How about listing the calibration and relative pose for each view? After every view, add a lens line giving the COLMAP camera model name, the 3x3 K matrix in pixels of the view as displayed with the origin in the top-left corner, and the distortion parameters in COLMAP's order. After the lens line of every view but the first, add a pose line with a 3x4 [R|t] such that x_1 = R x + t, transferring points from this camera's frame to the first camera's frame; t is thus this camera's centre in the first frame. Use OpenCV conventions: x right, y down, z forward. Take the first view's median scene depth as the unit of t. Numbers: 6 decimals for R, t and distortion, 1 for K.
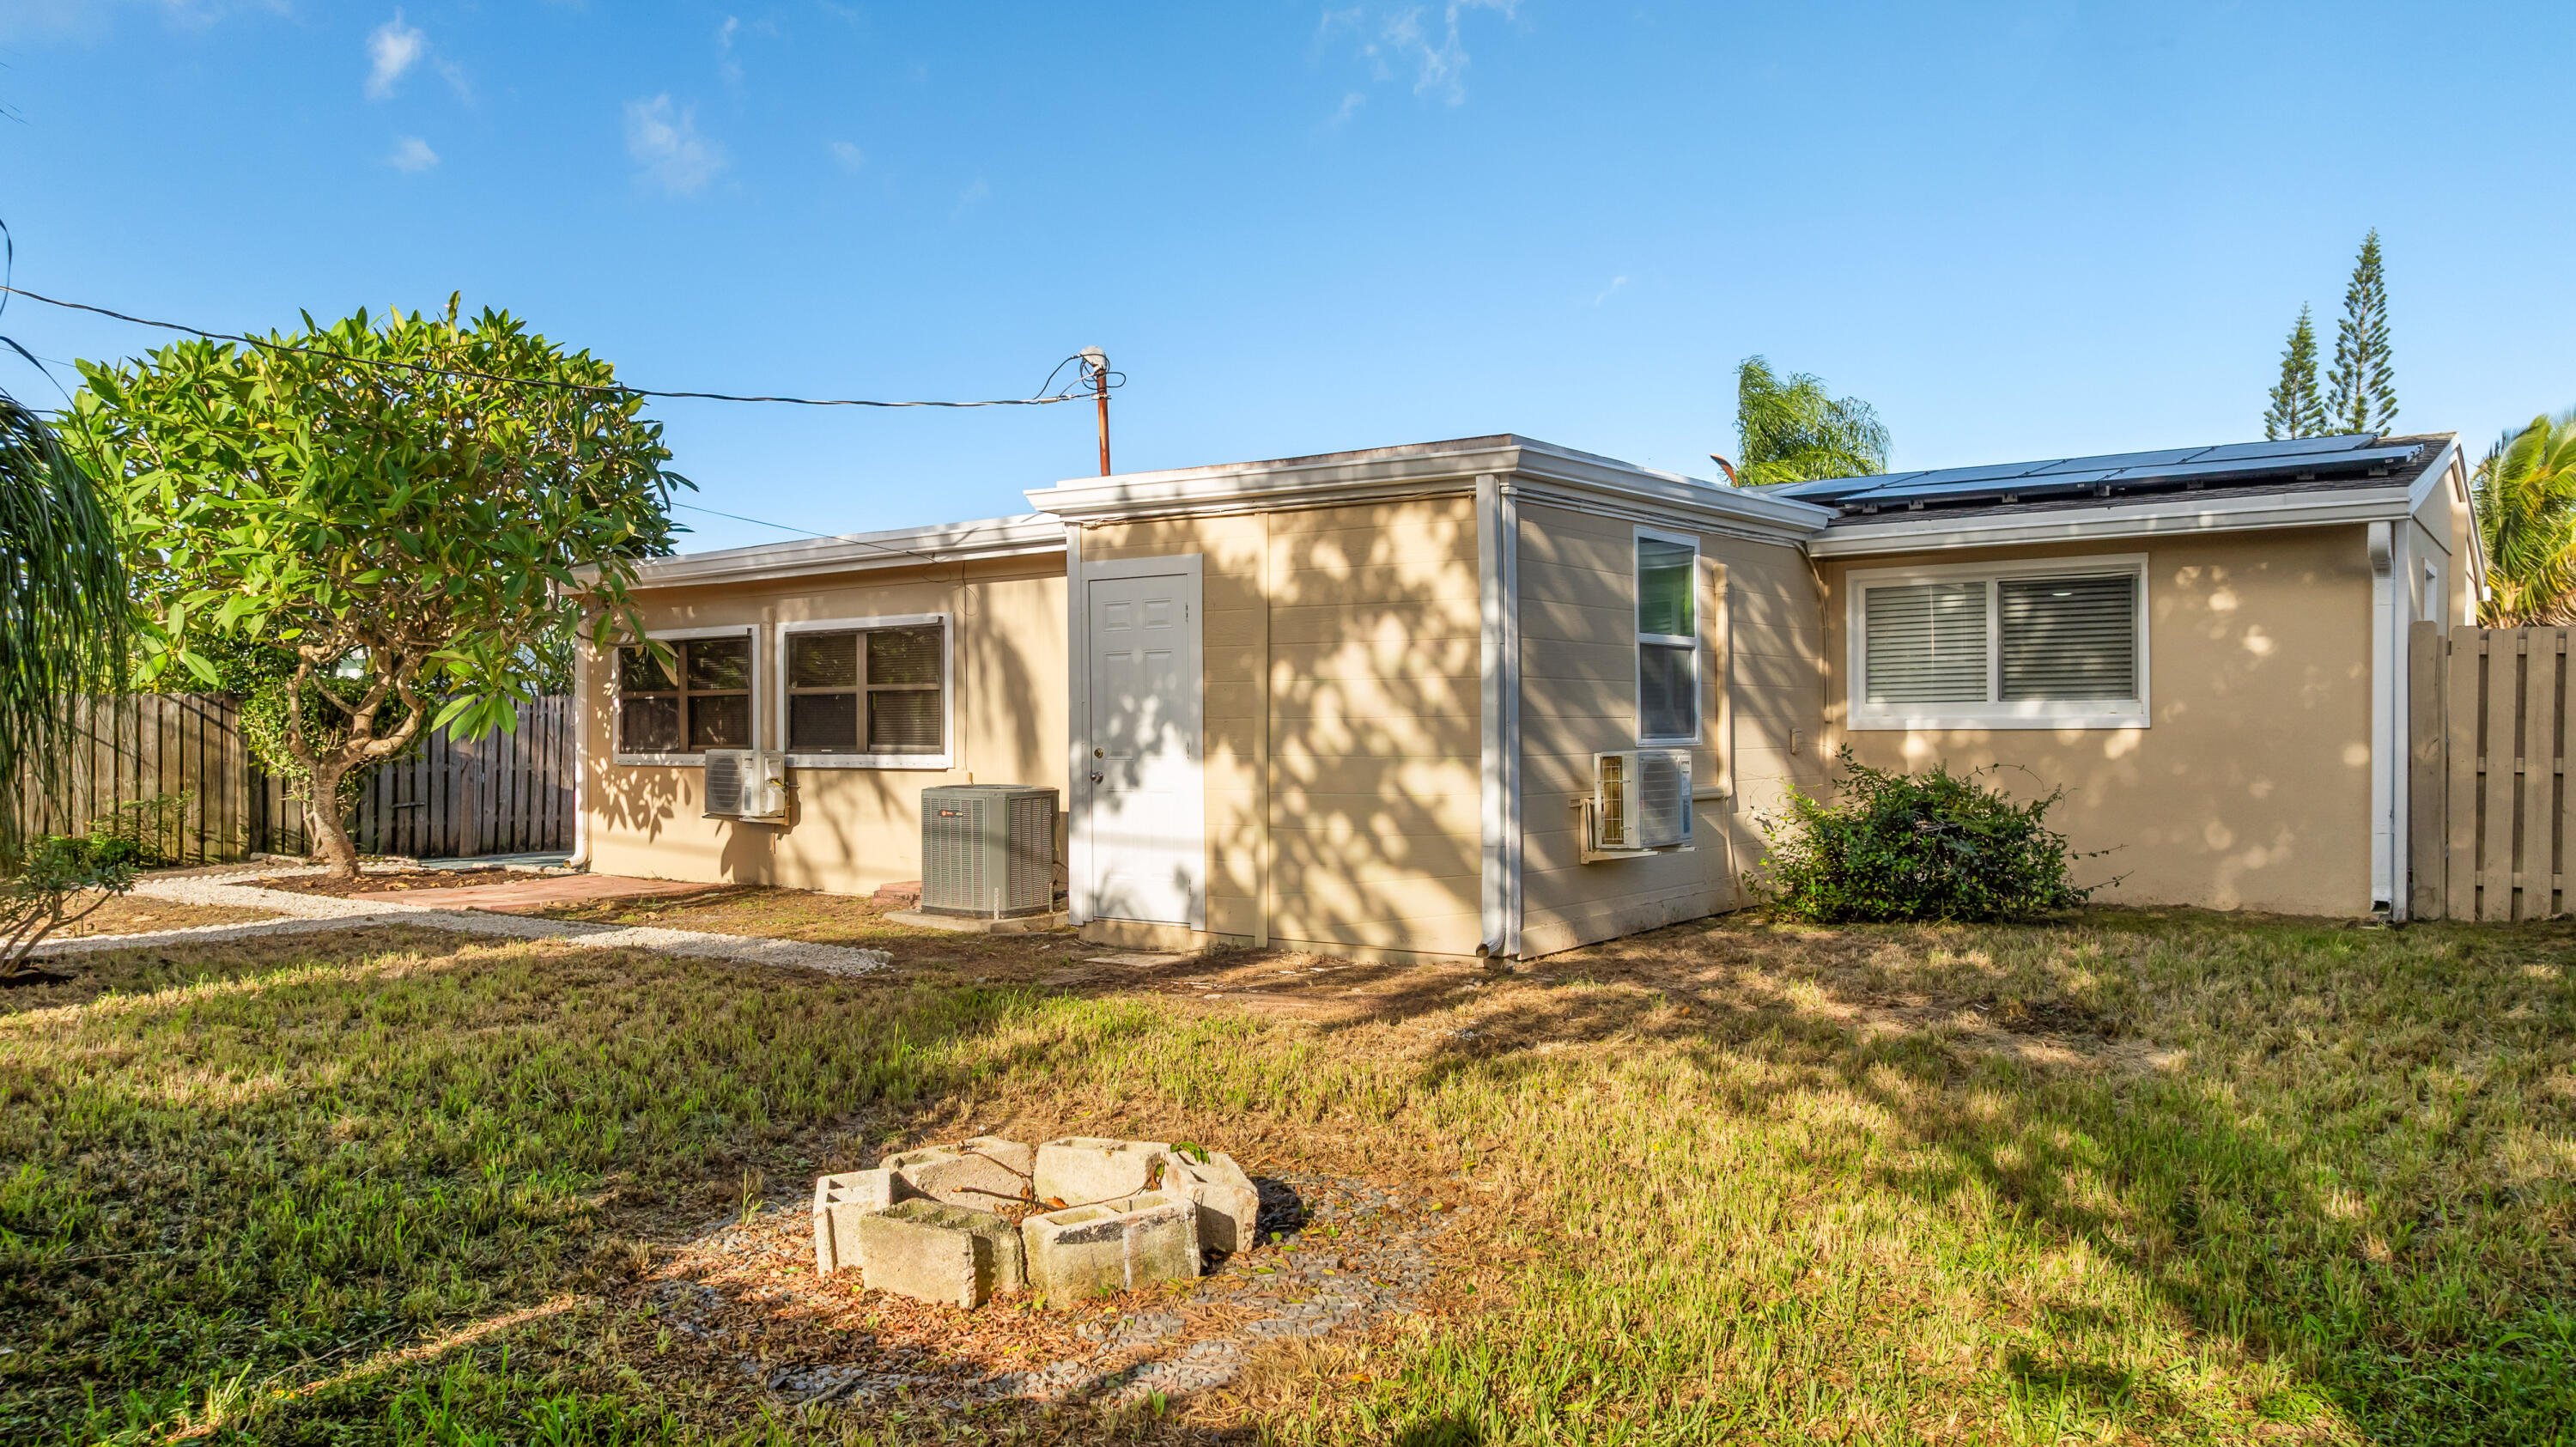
lens RADIAL K [[1812.9, 0, 1278.1], [0, 1812.9, 749.7], [0, 0, 1]] dist [-0.044369, 0.061360]
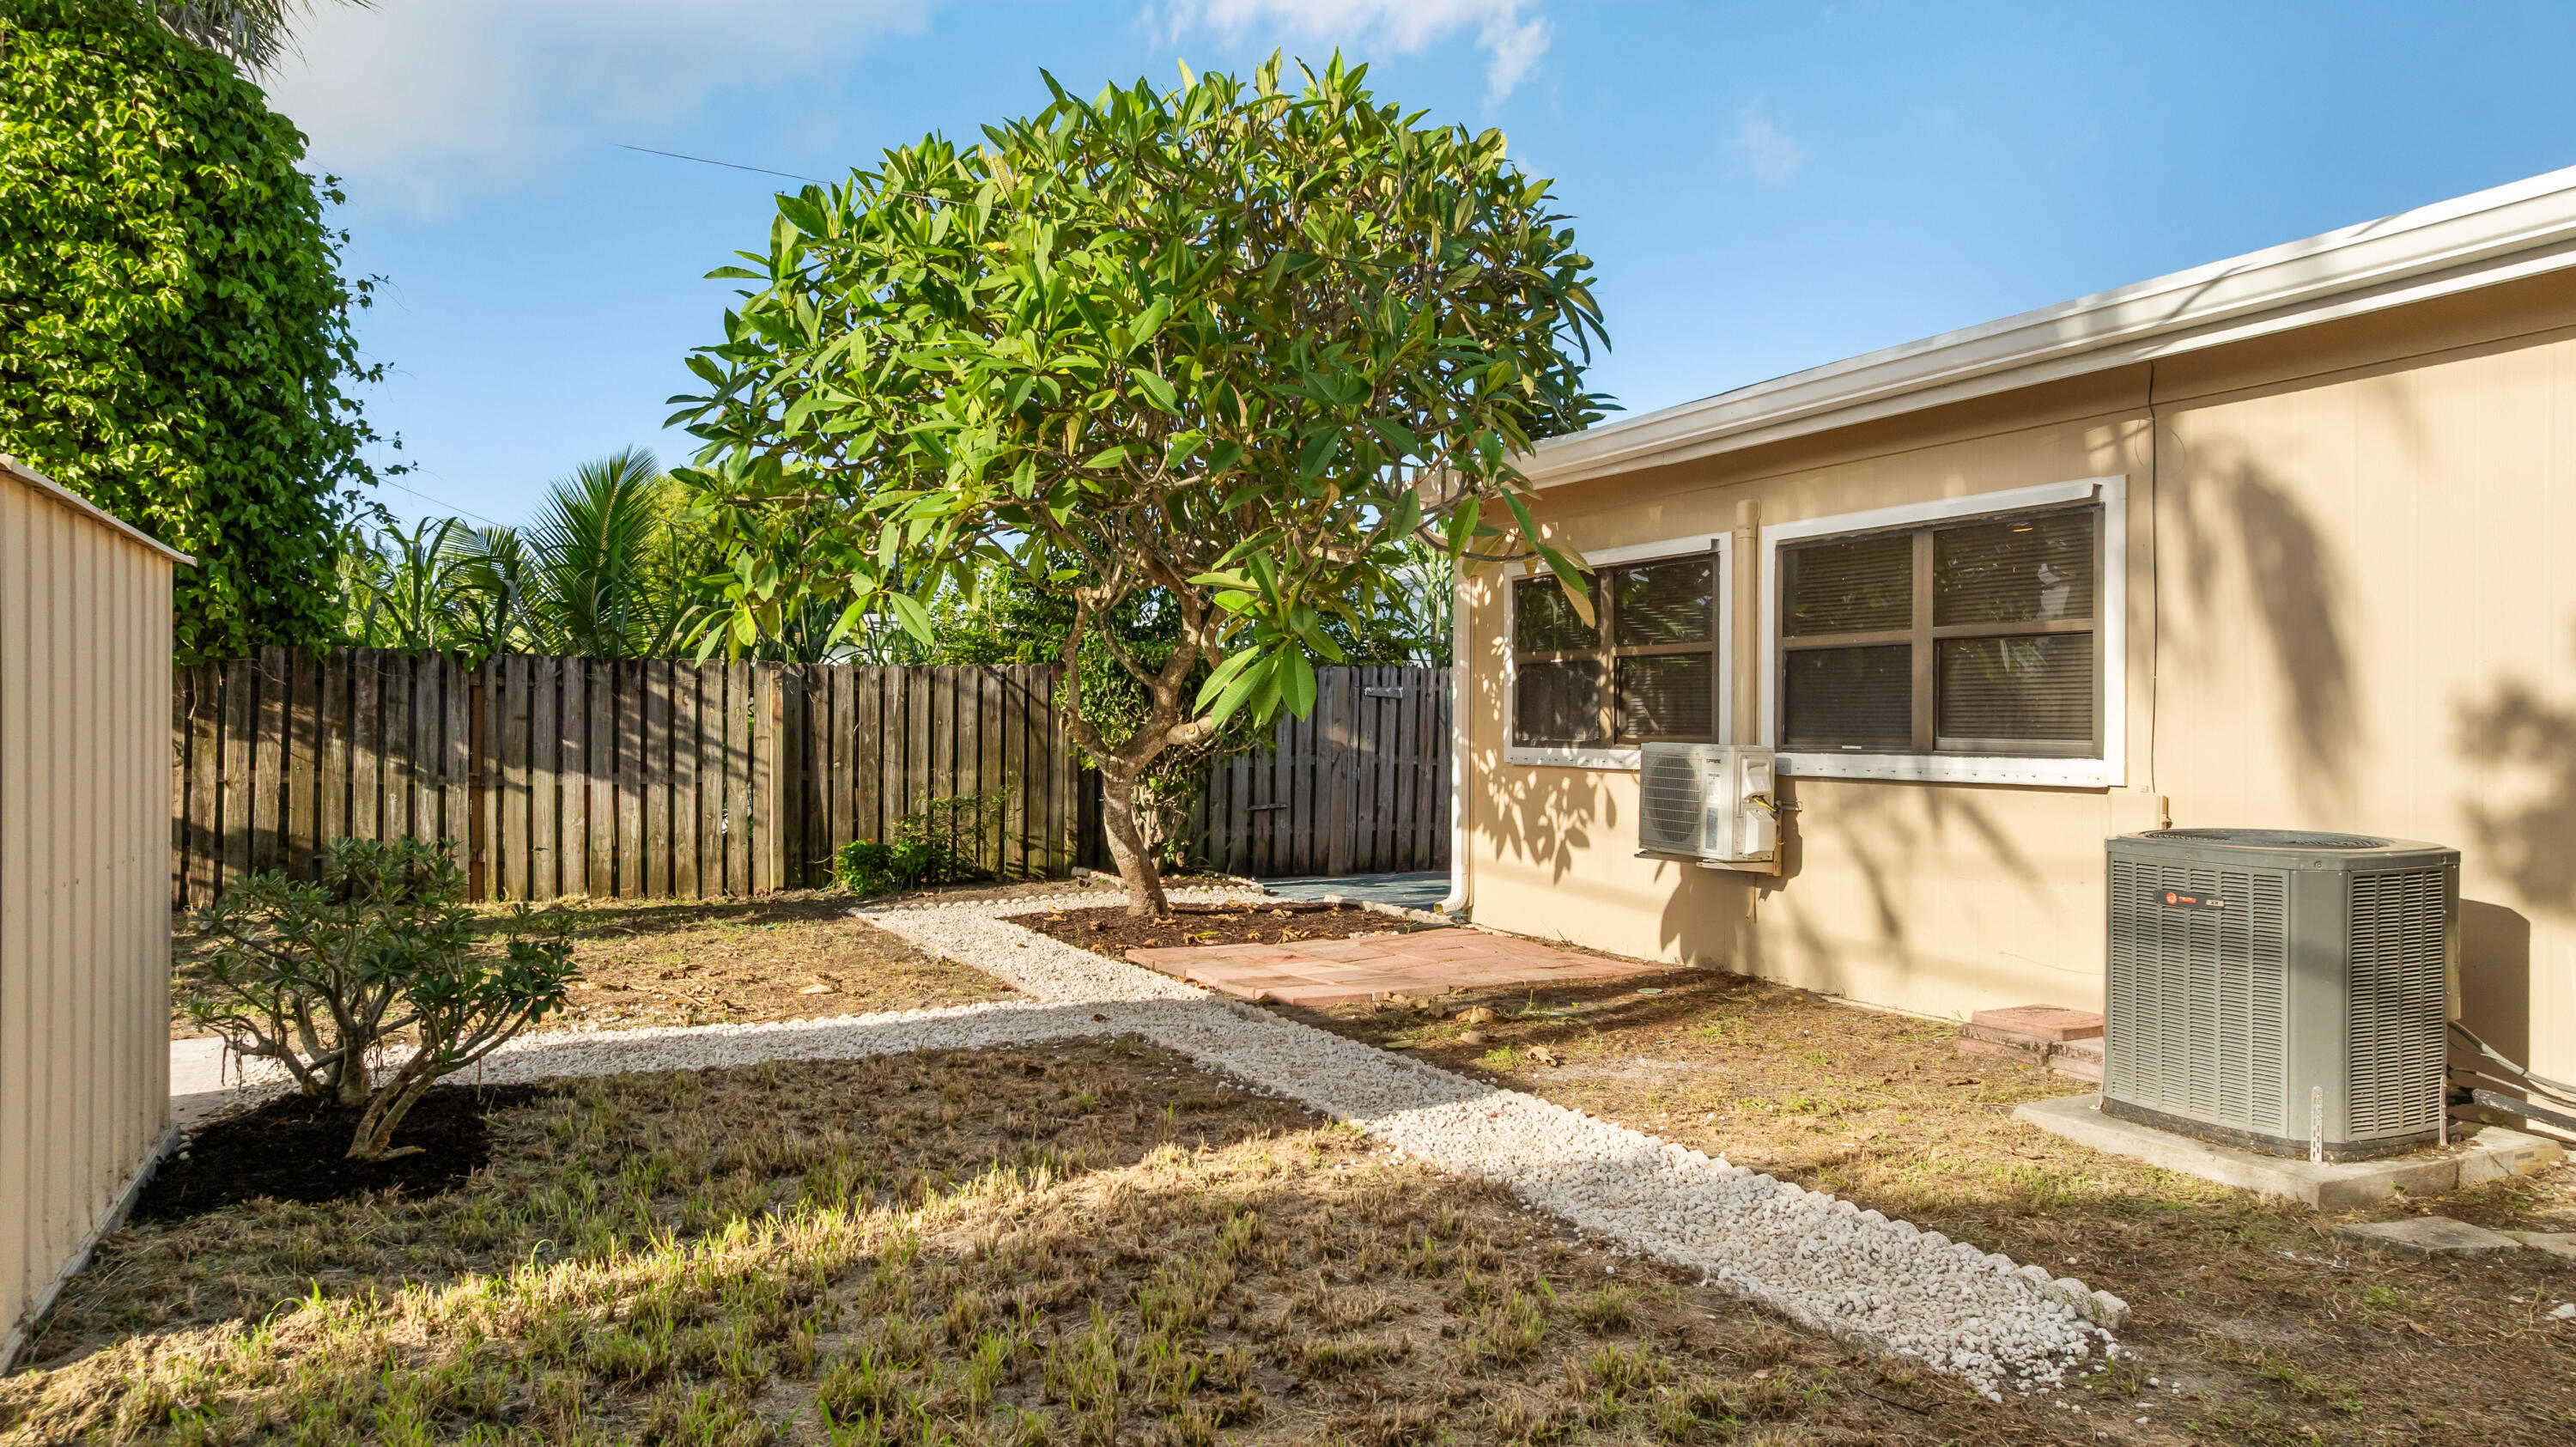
lens RADIAL K [[1812.9, 0, 1278.1], [0, 1812.9, 749.7], [0, 0, 1]] dist [-0.044369, 0.061360]
pose [[0.877660, 0.012213, -0.479129, -0.133503], [-0.009394, 0.999922, 0.008280, -0.001510], [0.479192, -0.002766, 0.877705, 0.411200]]
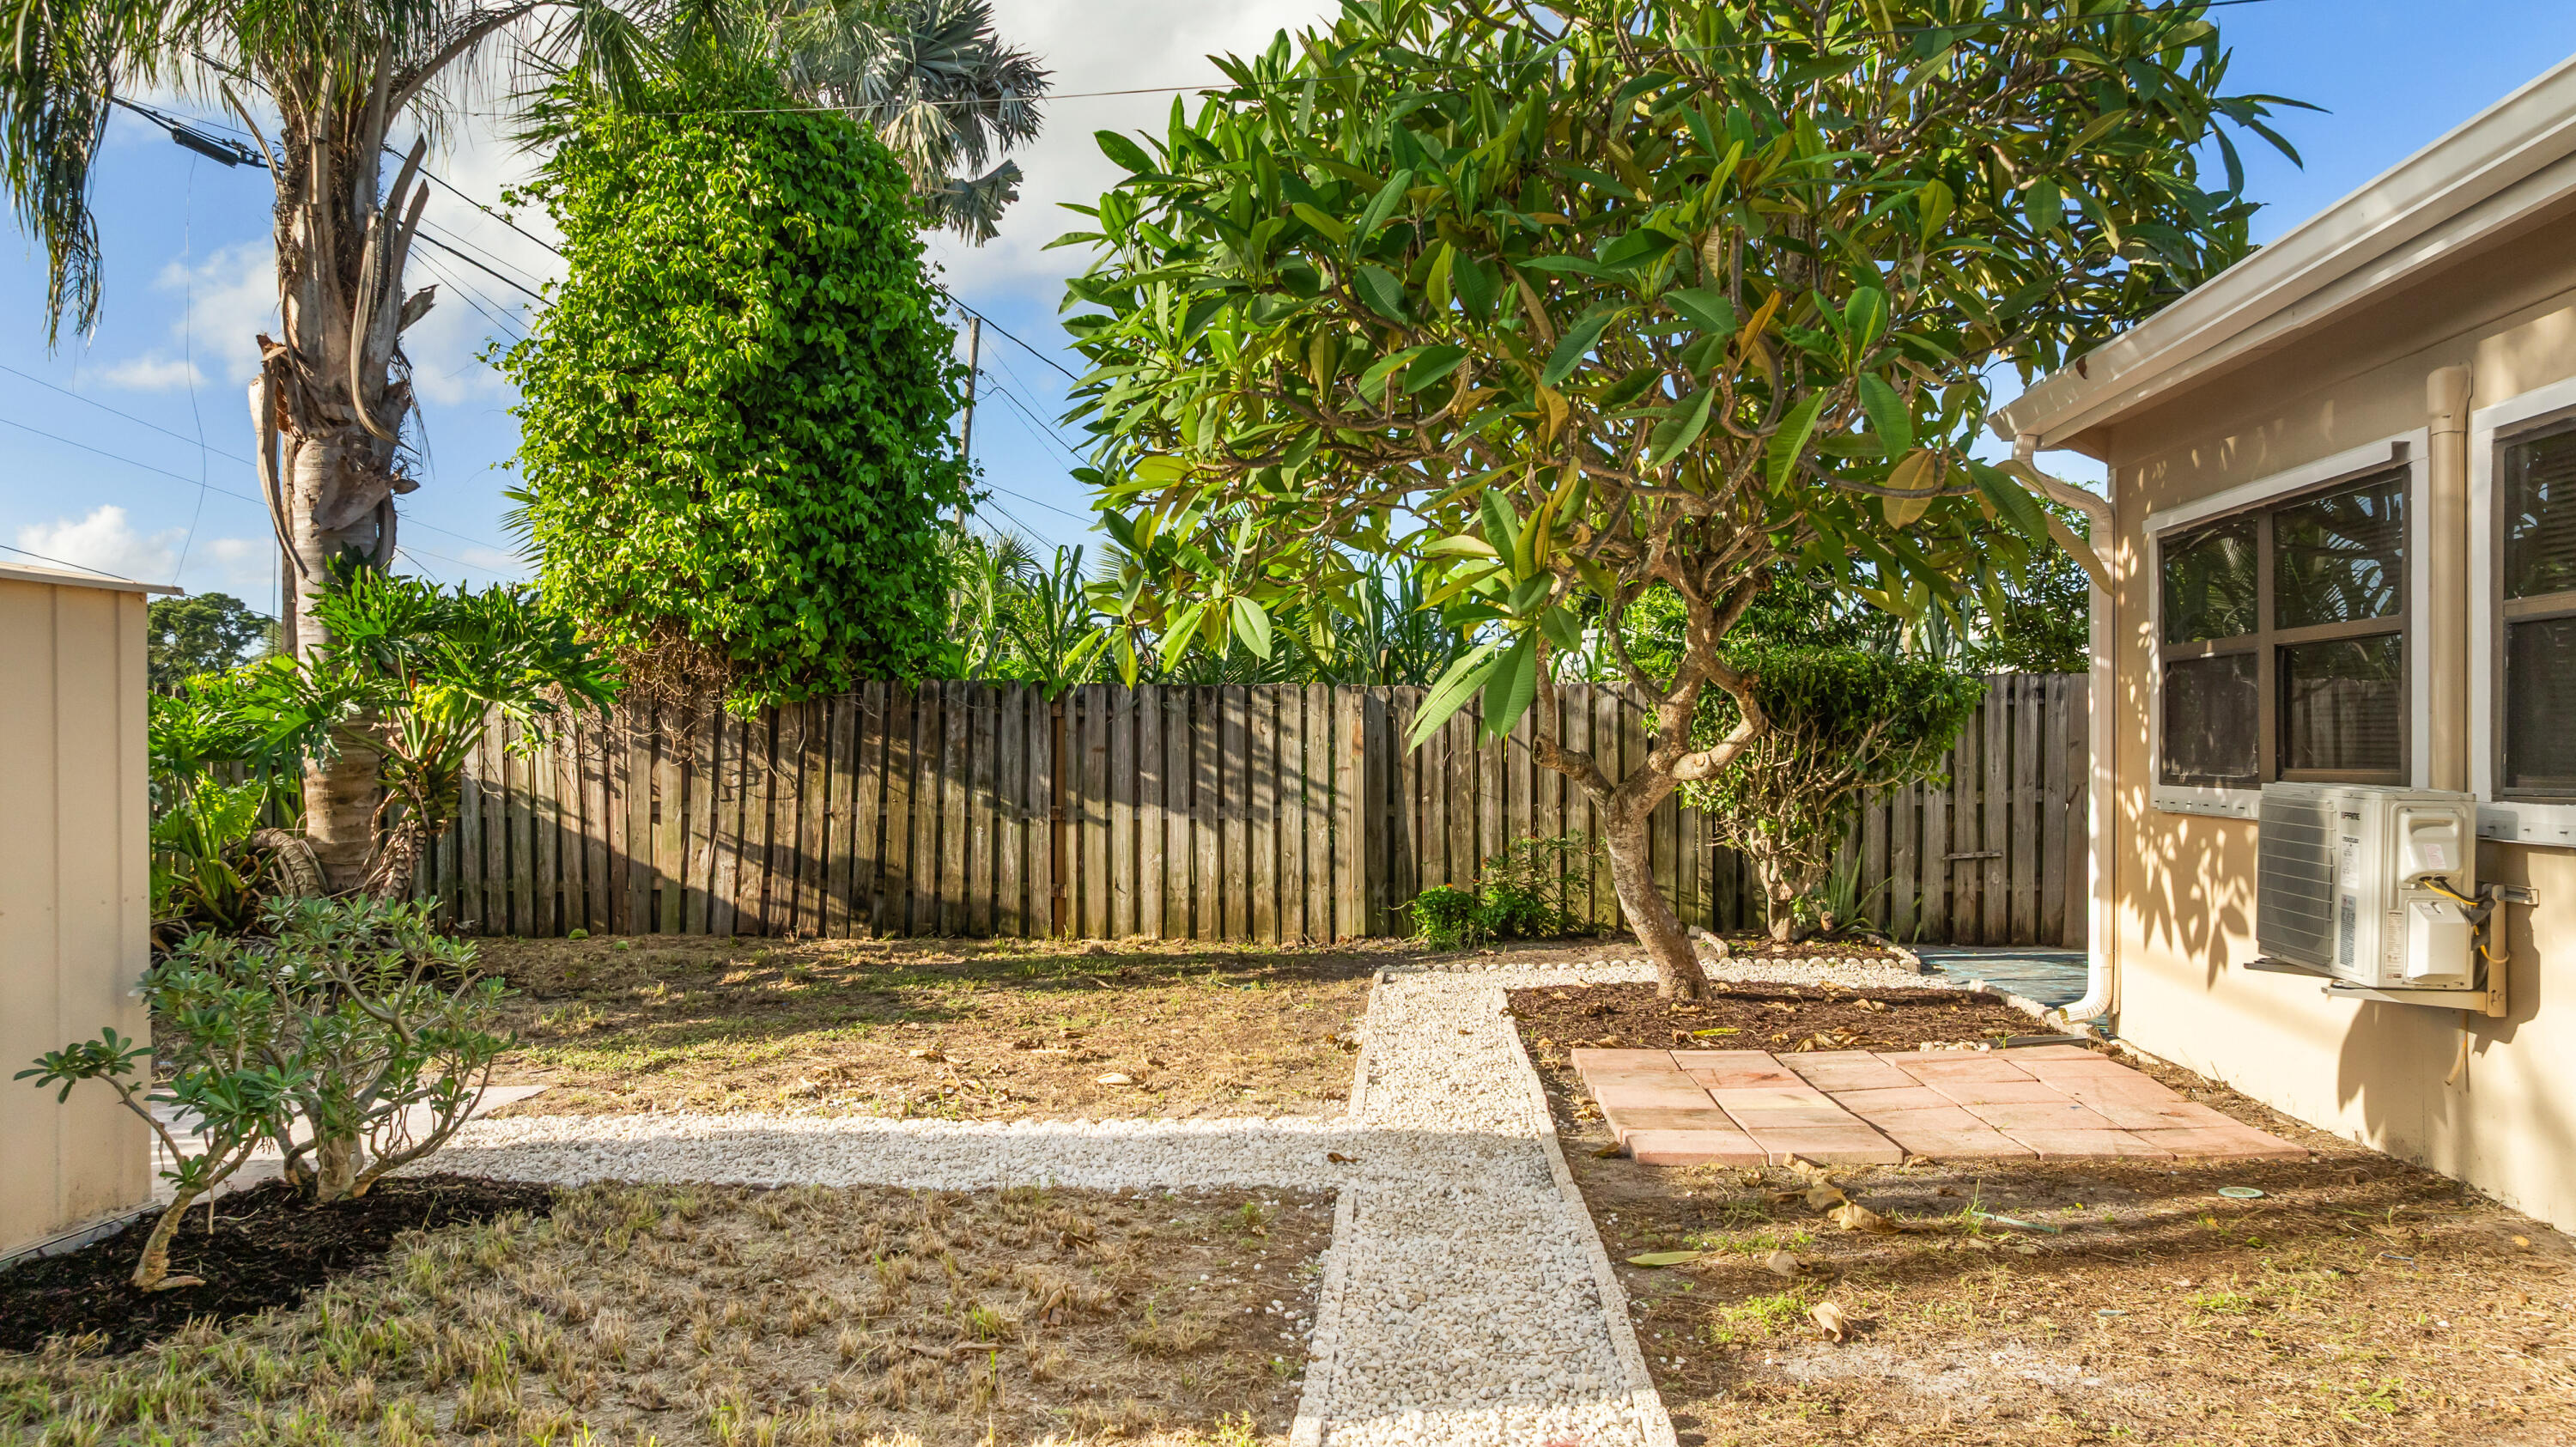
lens RADIAL K [[1821.9, 0, 1283.9], [0, 1821.9, 769.0], [0, 0, 1]] dist [-0.013167, -0.001257]
pose [[0.530504, 0.009748, -0.847626, -0.108039], [-0.002543, 0.999948, 0.009908, -0.005587], [0.847679, -0.003100, 0.530501, 0.628974]]
